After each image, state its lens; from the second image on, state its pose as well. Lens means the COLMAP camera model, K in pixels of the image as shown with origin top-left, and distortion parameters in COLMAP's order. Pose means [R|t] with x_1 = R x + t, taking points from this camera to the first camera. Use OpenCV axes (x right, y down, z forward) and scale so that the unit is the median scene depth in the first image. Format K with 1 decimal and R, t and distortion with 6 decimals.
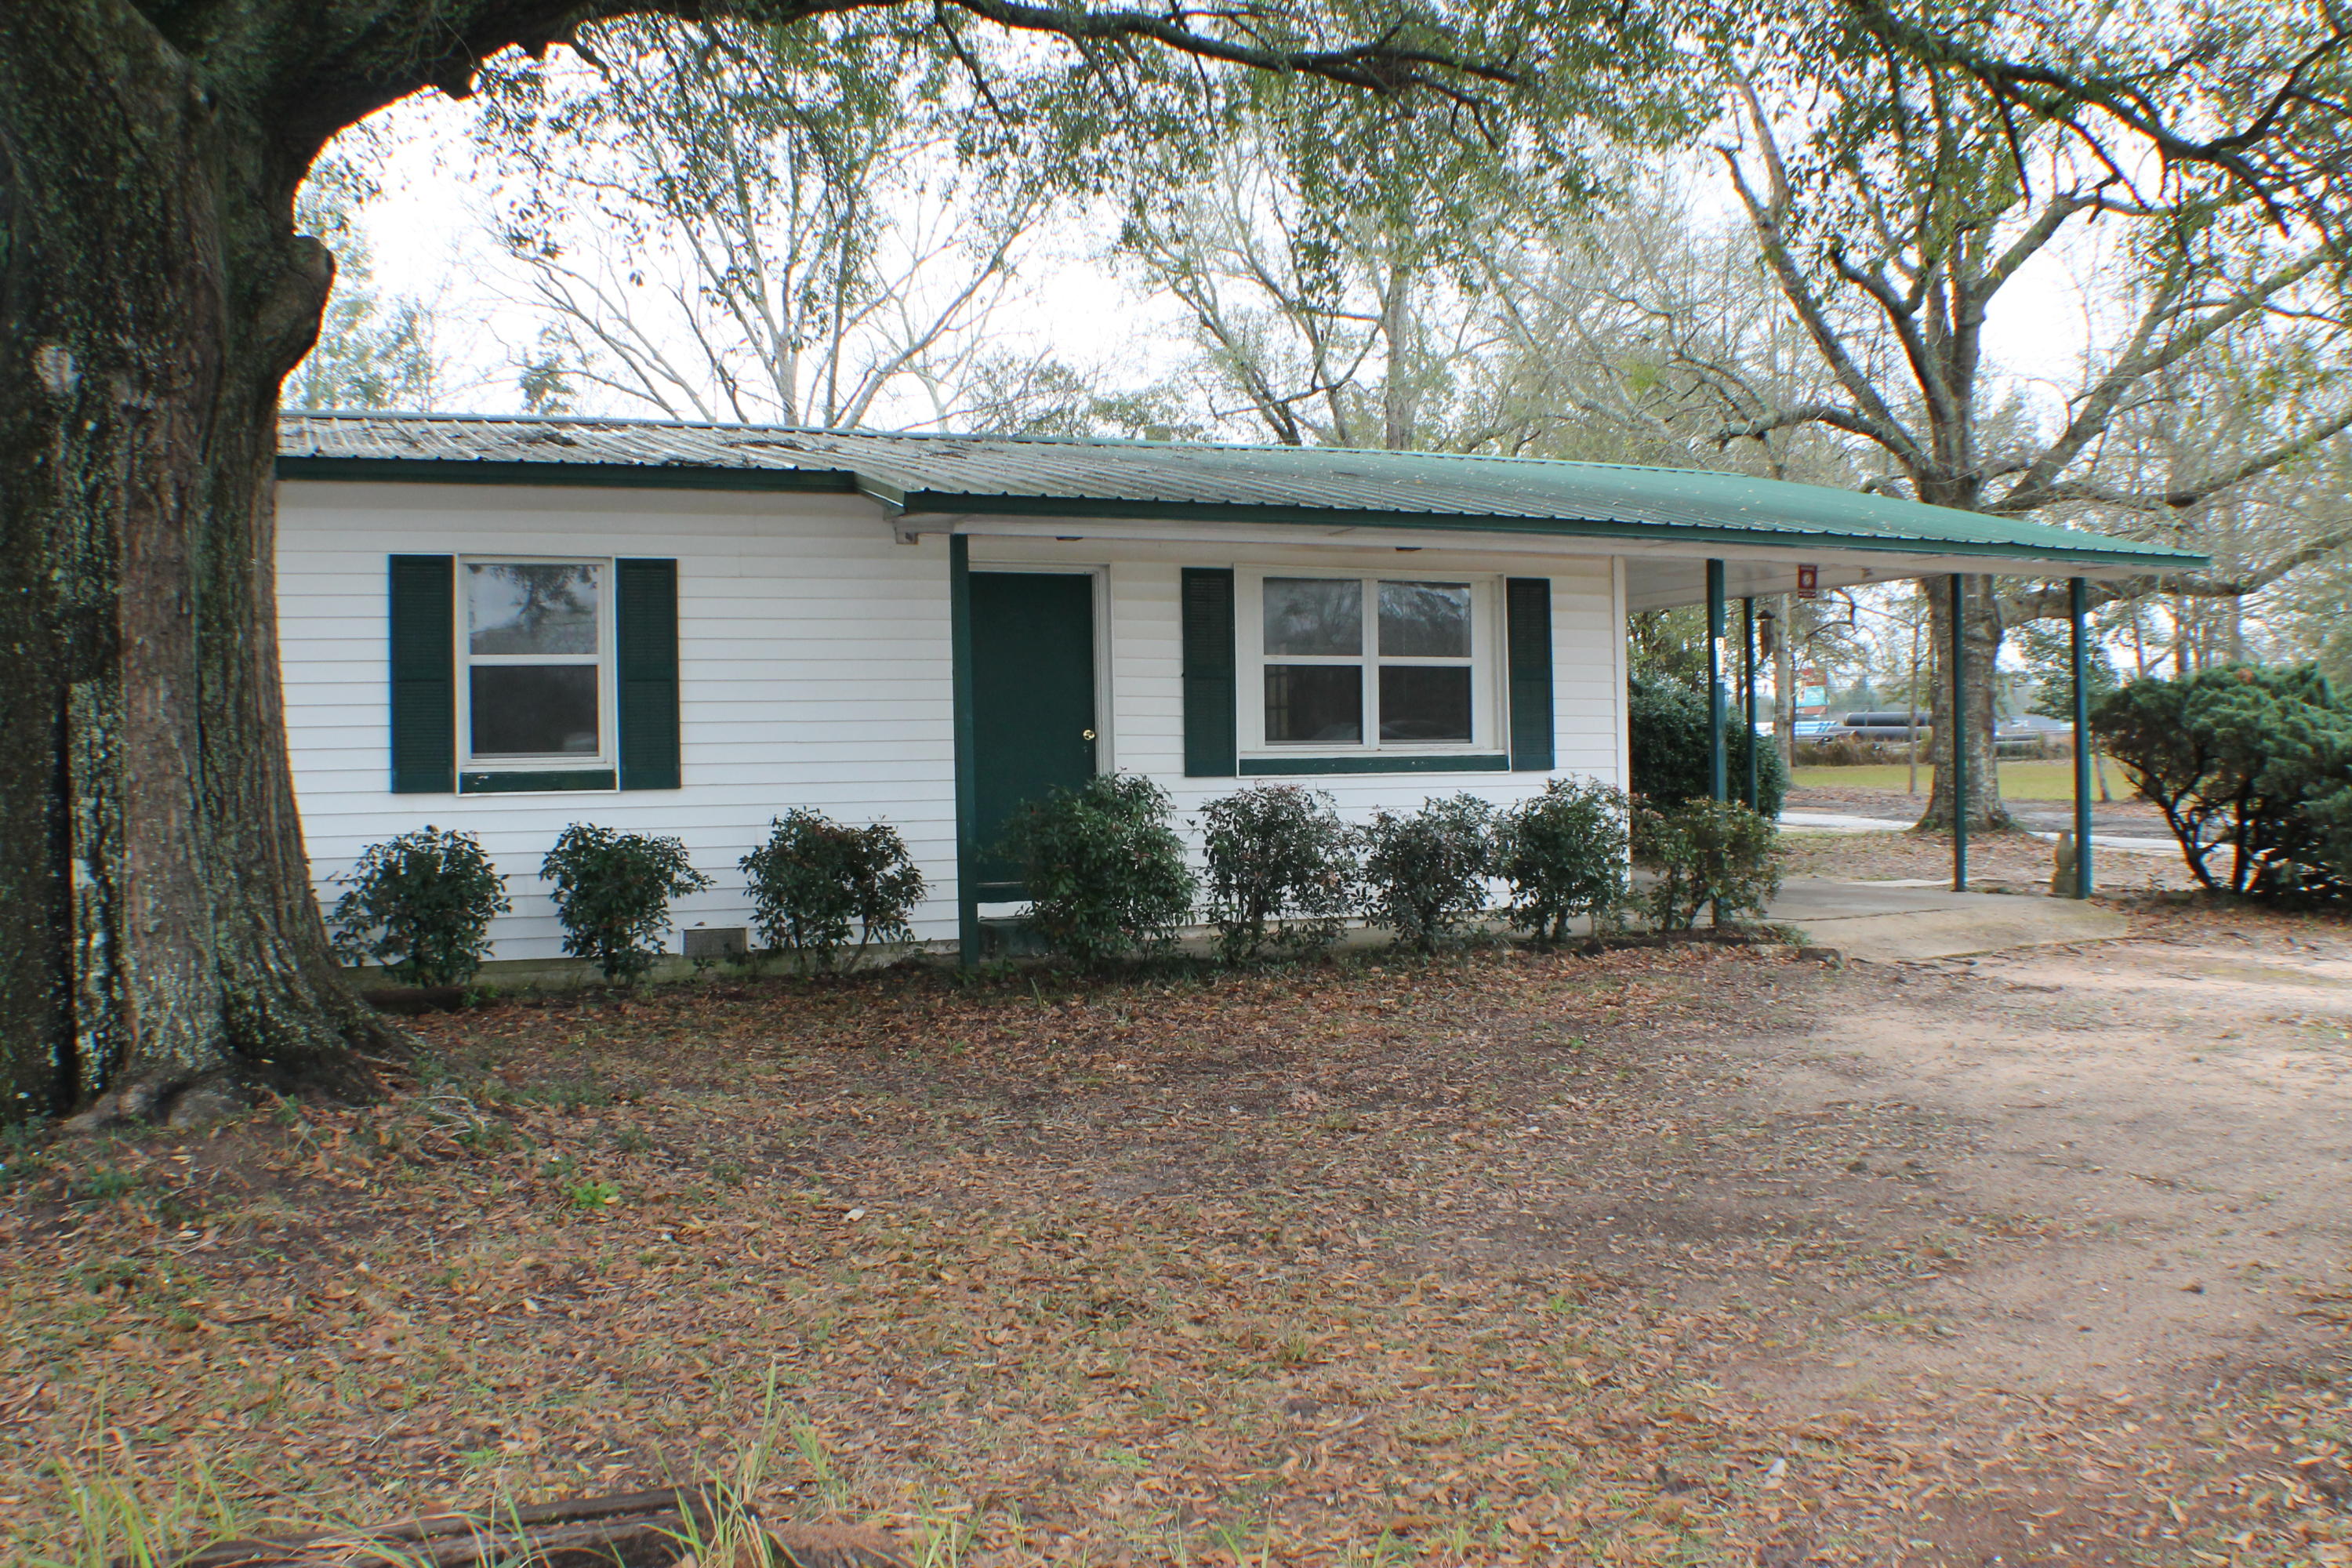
lens RADIAL K [[2025.6, 0, 1176.0], [0, 2025.6, 784.0], [0, 0, 1]] dist [-0.202617, 0.082519]
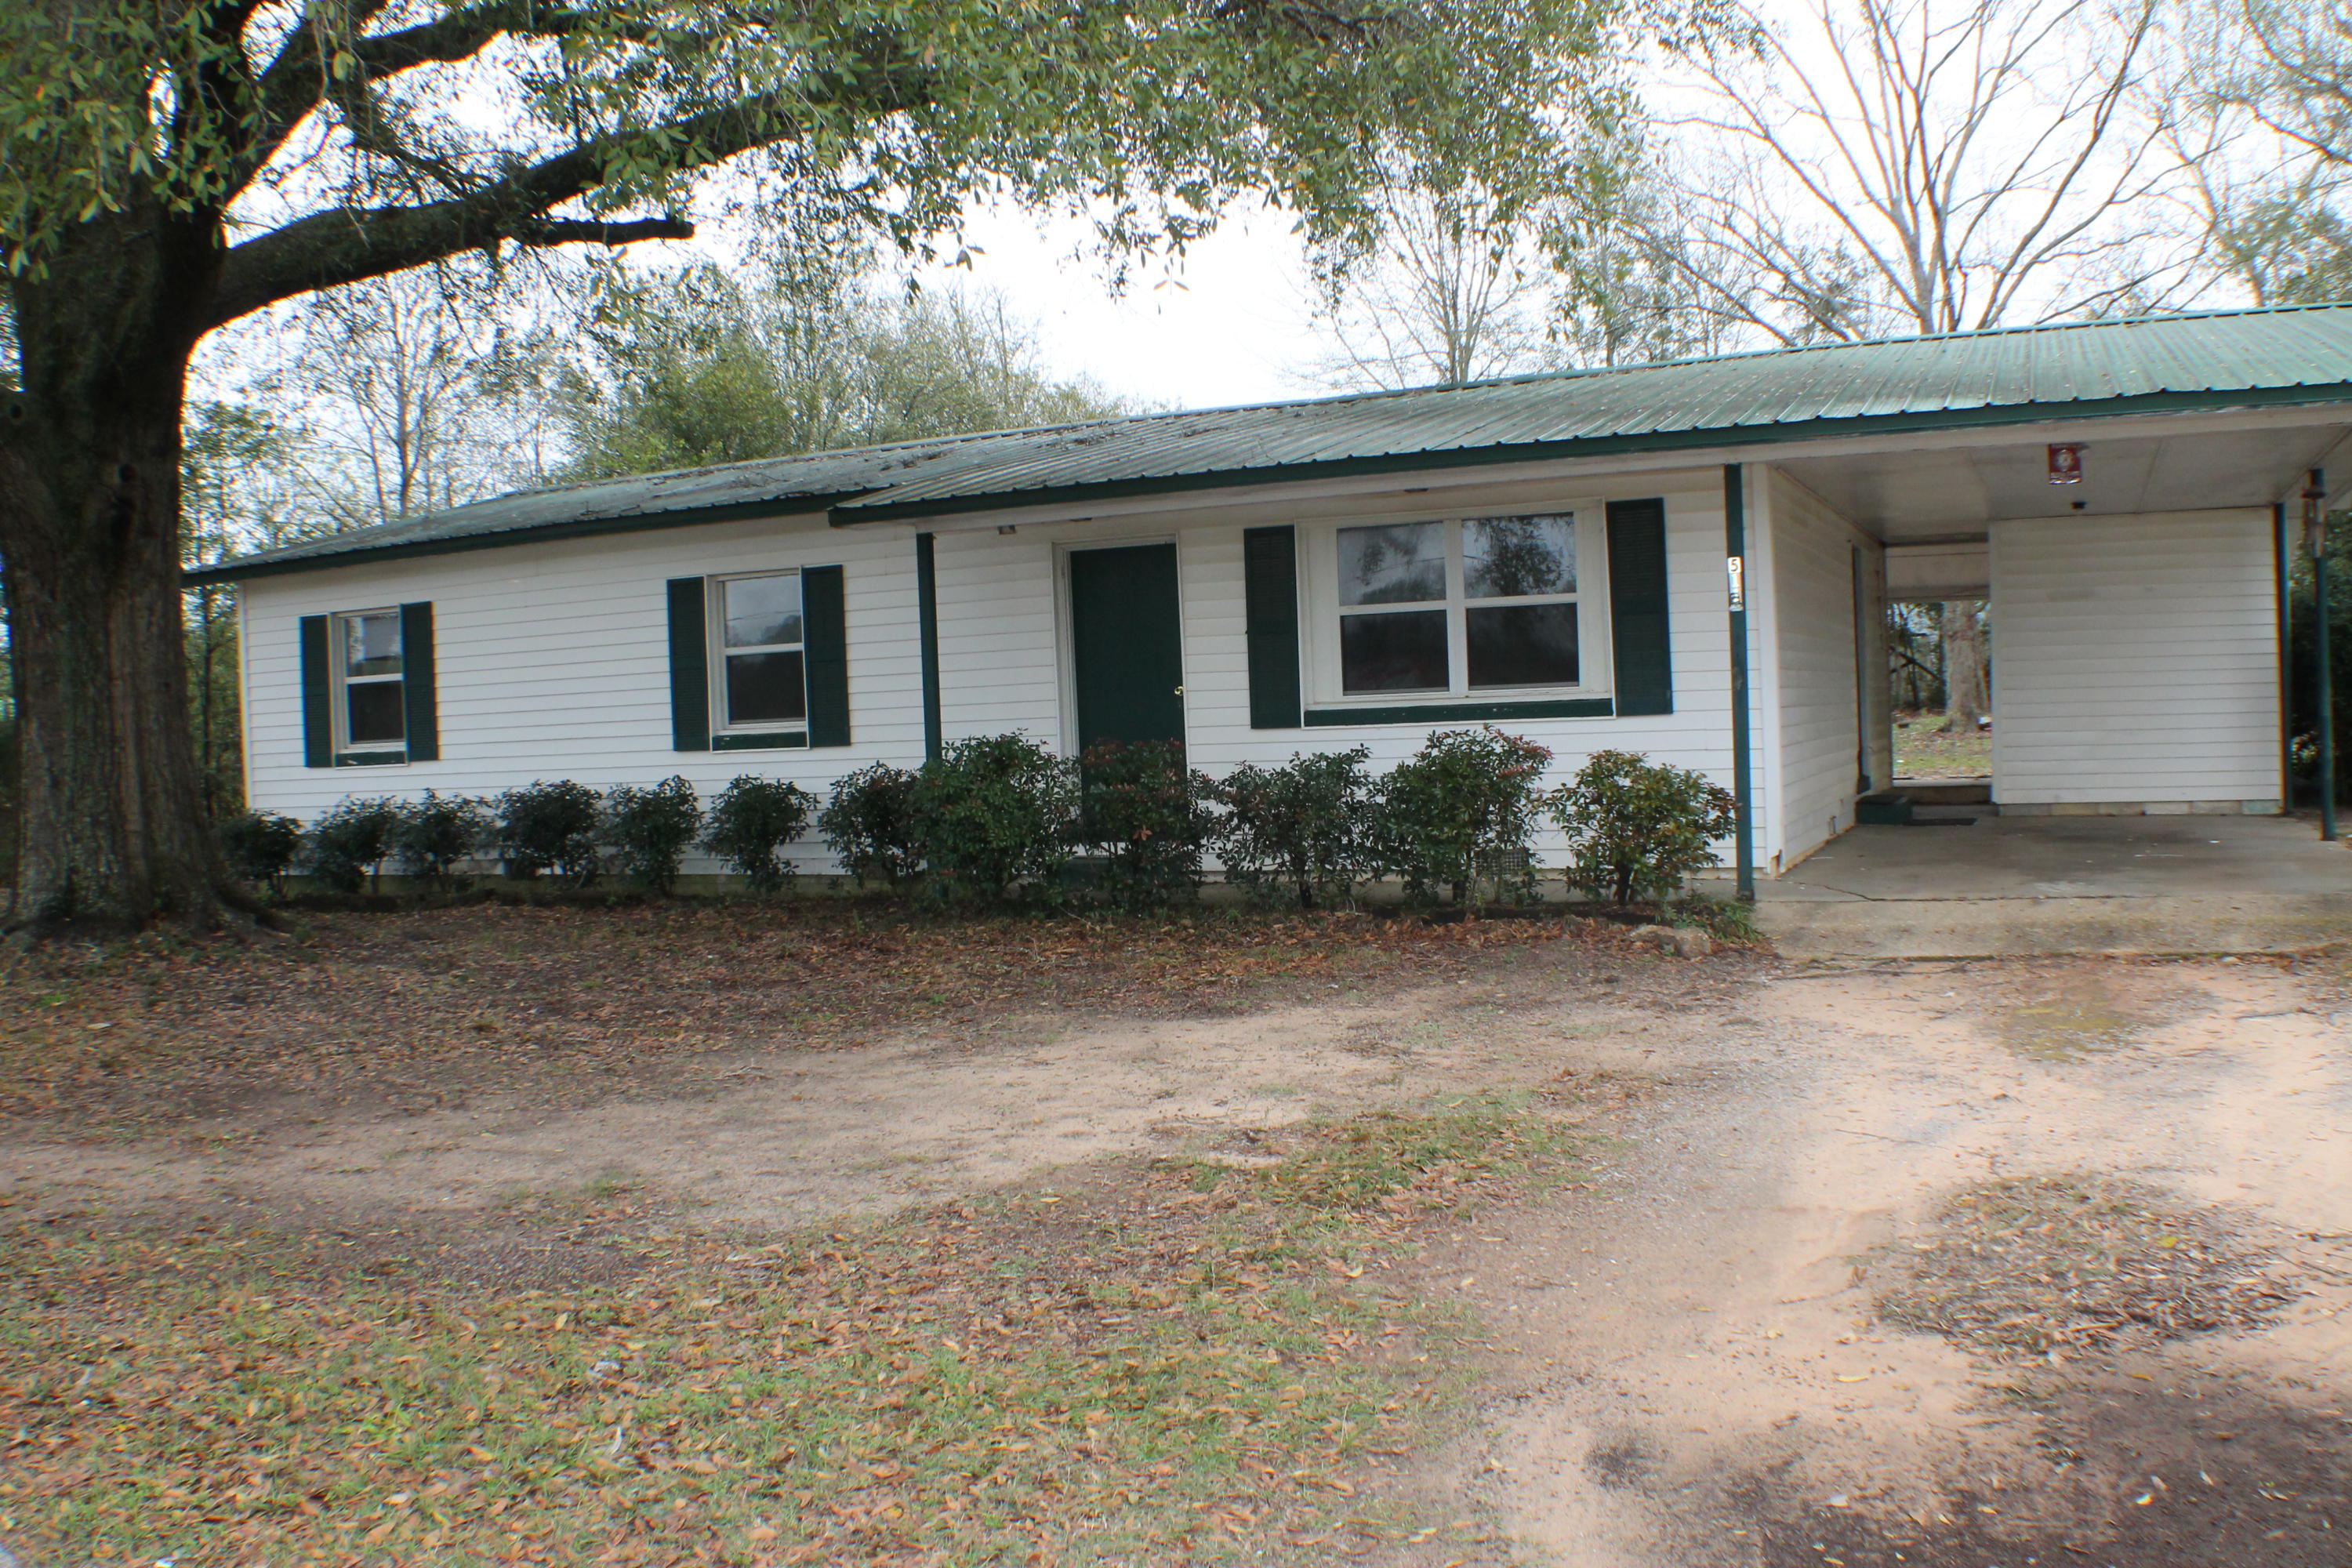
lens RADIAL K [[2025.6, 0, 1176.0], [0, 2025.6, 784.0], [0, 0, 1]] dist [-0.202617, 0.082519]
pose [[0.659260, 0.014381, -0.751778, 0.767410], [0.022185, 0.999010, 0.038564, -0.016155], [0.751588, -0.042102, 0.658288, 0.280966]]
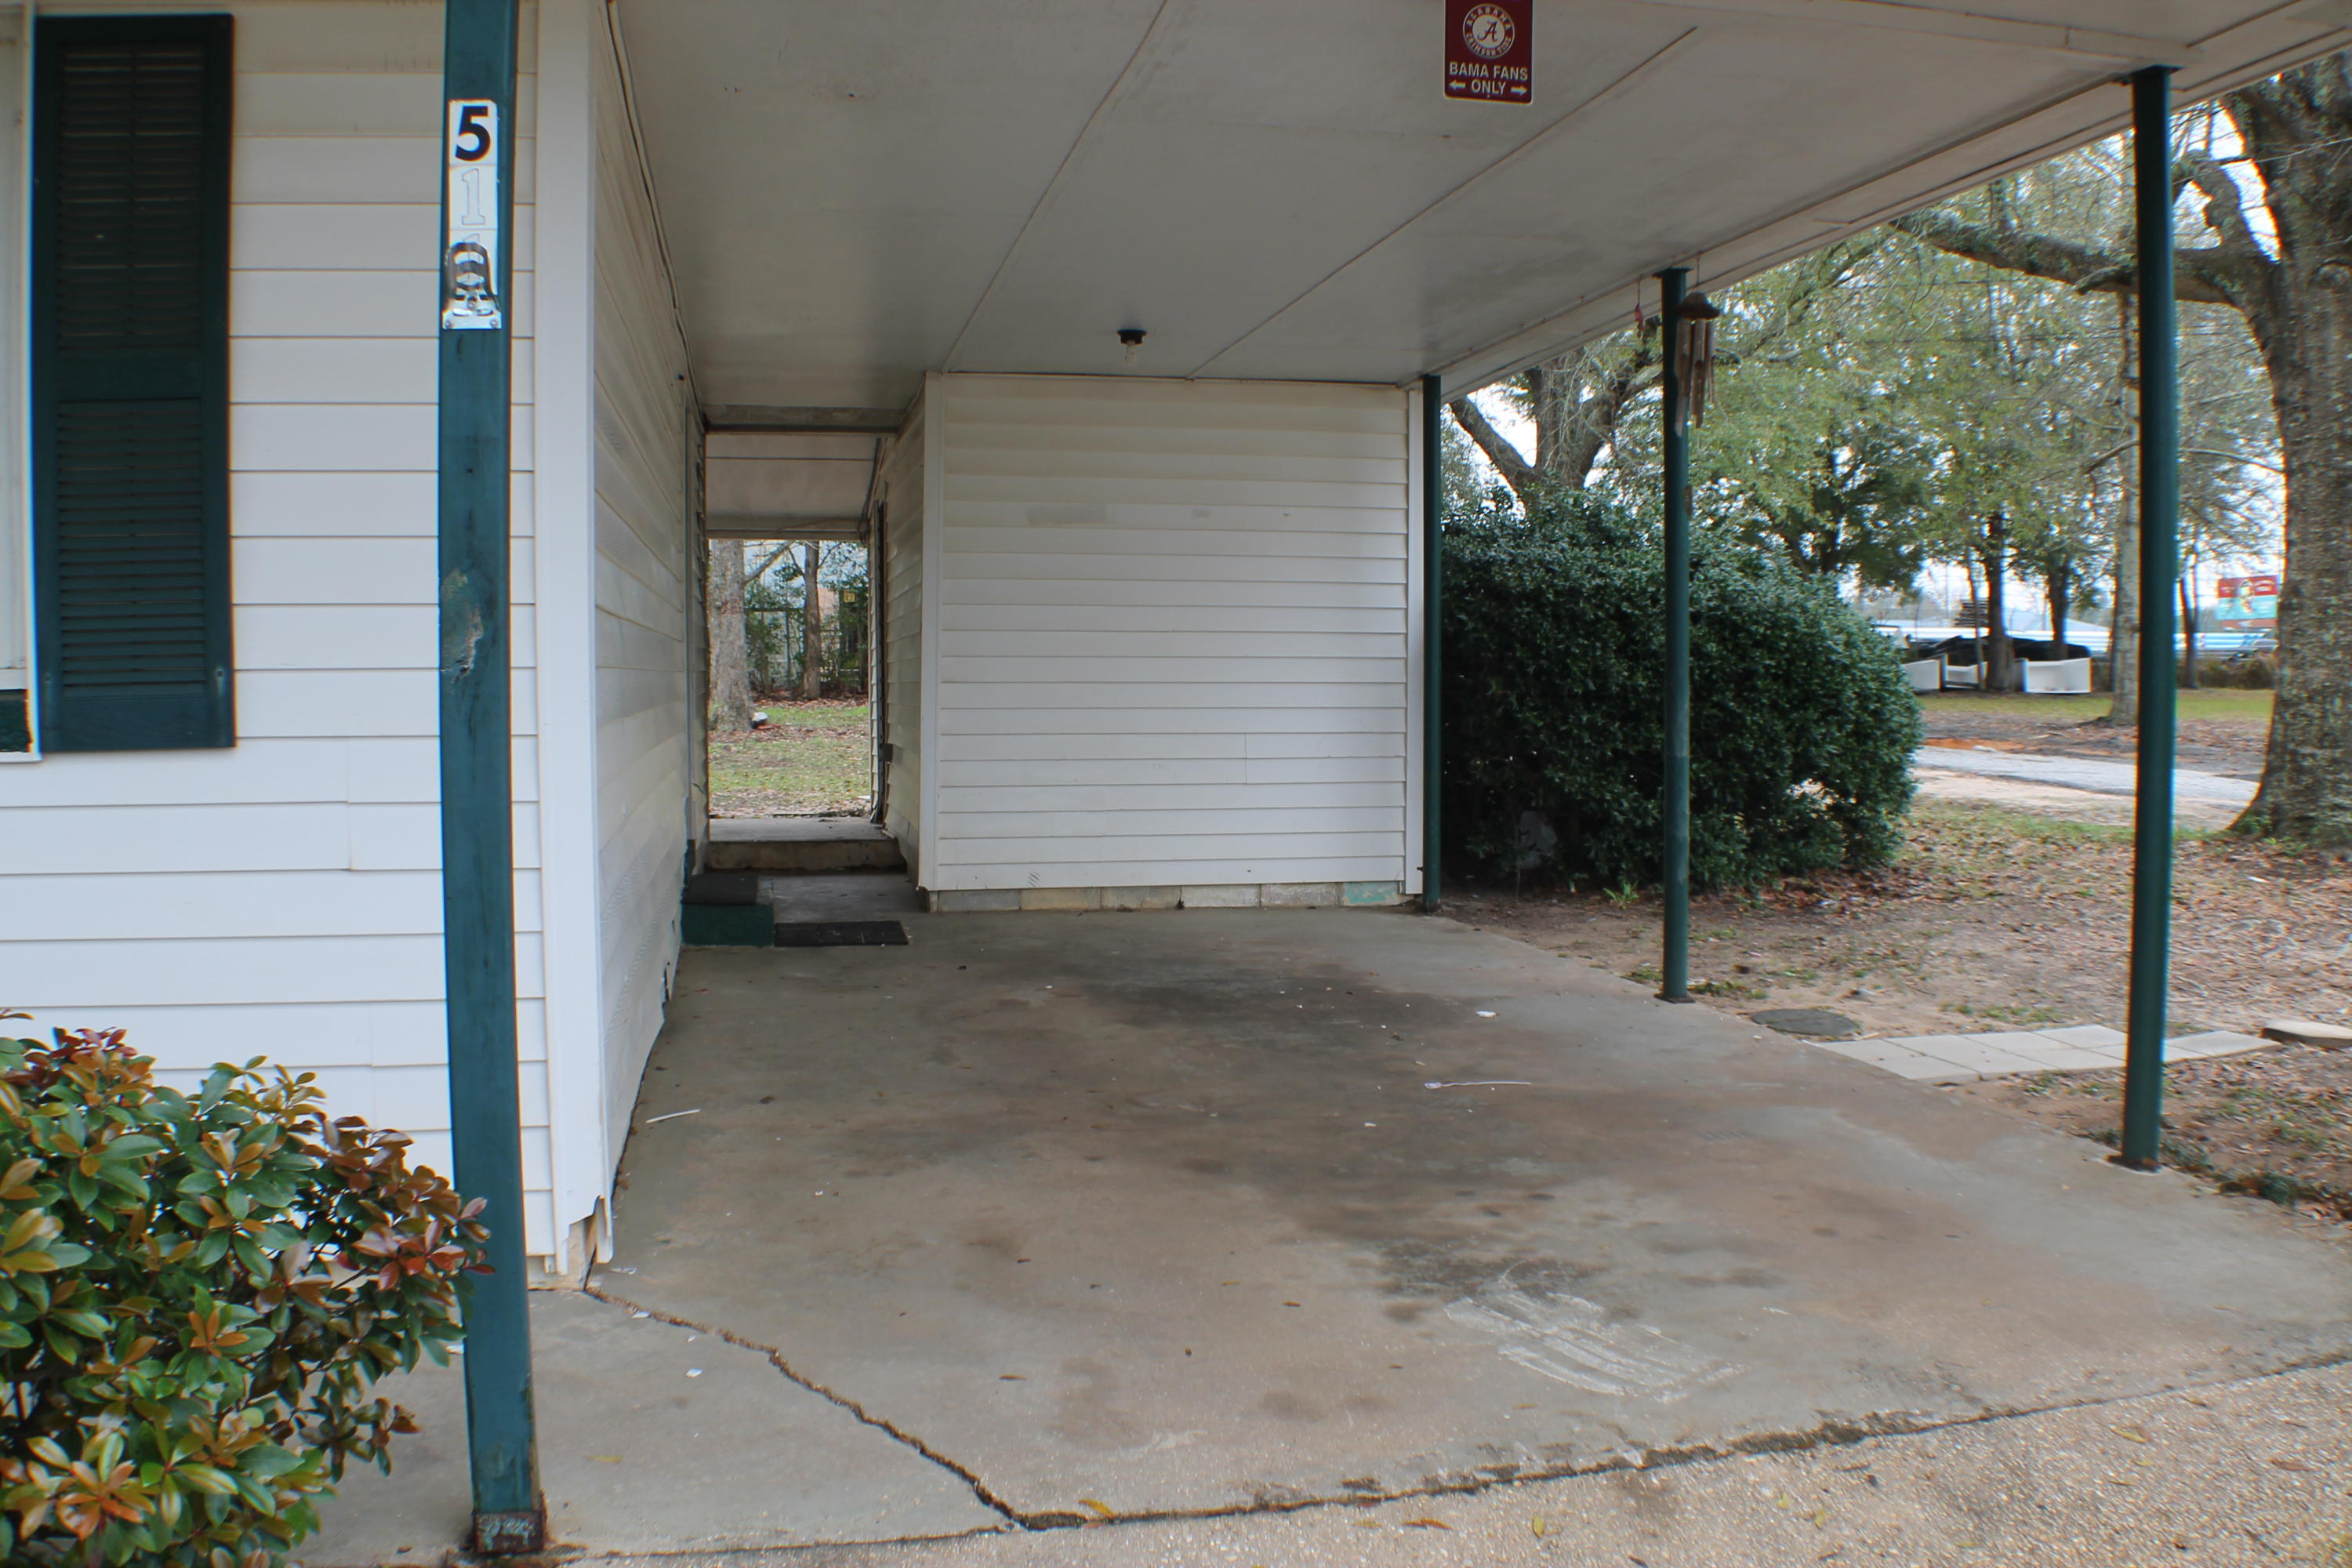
lens RADIAL K [[2025.6, 0, 1176.0], [0, 2025.6, 784.0], [0, 0, 1]] dist [-0.202617, 0.082519]
pose [[0.976591, 0.023076, -0.213862, 0.392179], [-0.012421, 0.998620, 0.051032, -0.018059], [0.214745, -0.047181, 0.975530, 0.852803]]
